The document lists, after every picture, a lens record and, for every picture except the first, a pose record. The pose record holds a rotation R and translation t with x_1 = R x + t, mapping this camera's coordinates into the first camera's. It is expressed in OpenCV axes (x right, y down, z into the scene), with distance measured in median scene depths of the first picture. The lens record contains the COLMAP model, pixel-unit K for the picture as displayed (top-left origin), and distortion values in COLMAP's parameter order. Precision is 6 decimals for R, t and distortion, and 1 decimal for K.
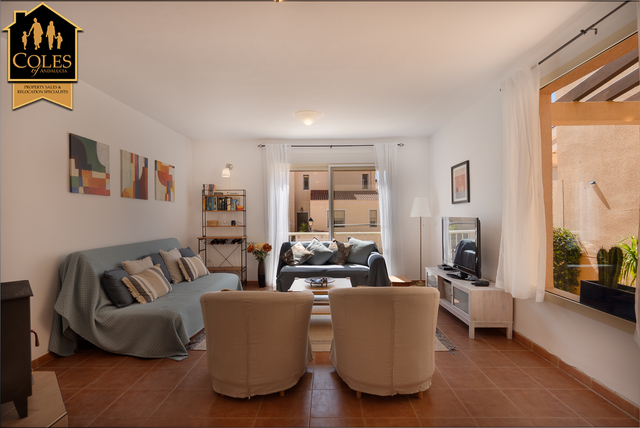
lens RADIAL K [[335.7, 0, 322.8], [0, 335.7, 211.6], [0, 0, 1]] dist [0.005431, 0.000380]
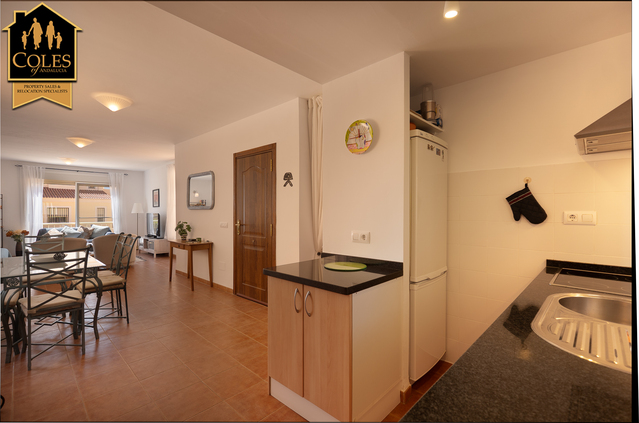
lens RADIAL K [[289.5, 0, 316.2], [0, 289.5, 207.6], [0, 0, 1]] dist [-0.000749, -0.000301]
pose [[0.684970, 0.017019, 0.728373, -0.235824], [-0.022799, 0.999738, -0.001919, -0.040255], [-0.728215, -0.015292, 0.685179, -0.967564]]
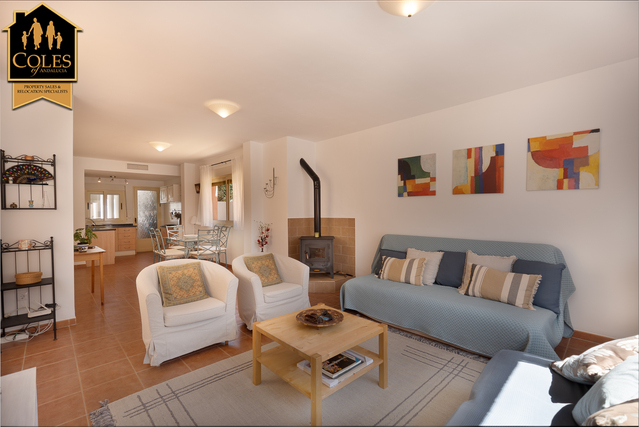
lens RADIAL K [[289.5, 0, 316.2], [0, 289.5, 212.5], [0, 0, 1]] dist [-0.000749, -0.000301]
pose [[-0.729761, 0.016837, -0.683495, 0.269682], [0.019130, 0.999808, 0.004203, 0.001760], [0.683435, -0.010008, -0.729943, 1.021334]]
